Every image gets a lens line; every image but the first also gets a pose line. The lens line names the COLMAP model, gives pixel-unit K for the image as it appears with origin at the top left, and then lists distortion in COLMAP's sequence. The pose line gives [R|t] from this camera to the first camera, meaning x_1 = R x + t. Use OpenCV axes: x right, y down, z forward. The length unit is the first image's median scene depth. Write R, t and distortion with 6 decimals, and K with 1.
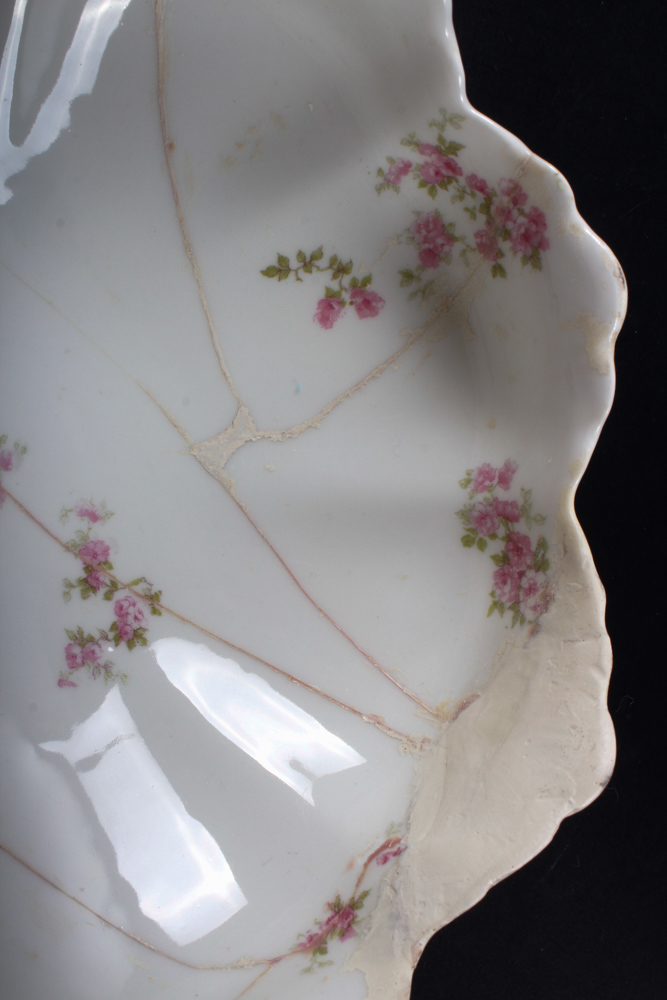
lens RADIAL K [[1109.4, 0, 333.5], [0, 1109.4, 500.0], [0, 0, 1]] dist [-0.128186, -0.011772]
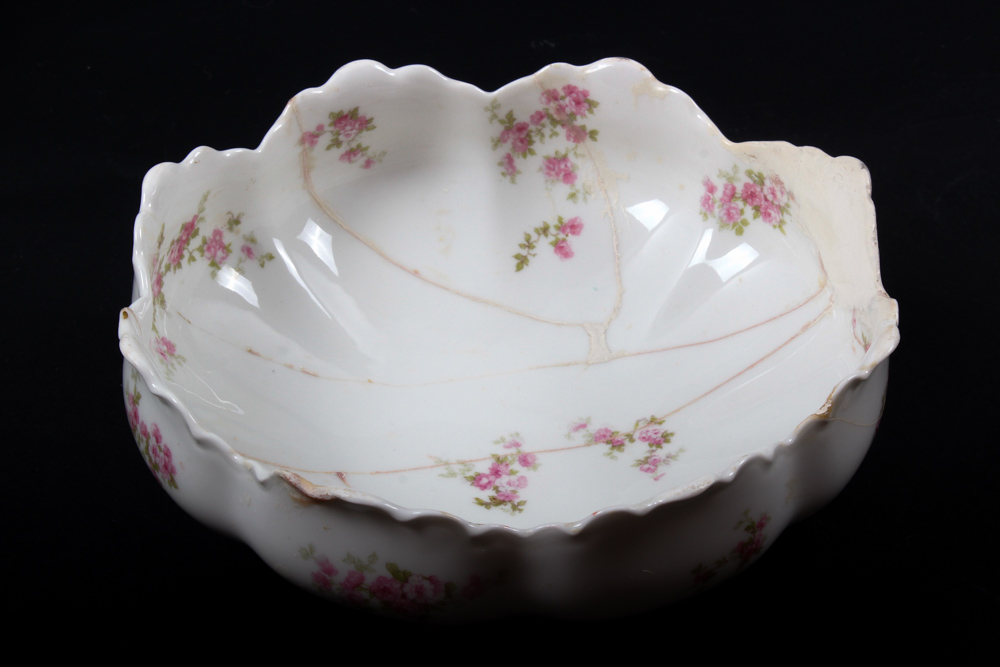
lens RADIAL K [[2407.5, 0, 500.0], [0, 2407.5, 333.5], [0, 0, 1]] dist [-0.004760, 0.588959]
pose [[0.542626, -0.817590, 0.192622, -0.789215], [0.767825, 0.389815, -0.508417, 1.497000], [0.340590, 0.423781, 0.839290, -1.747557]]
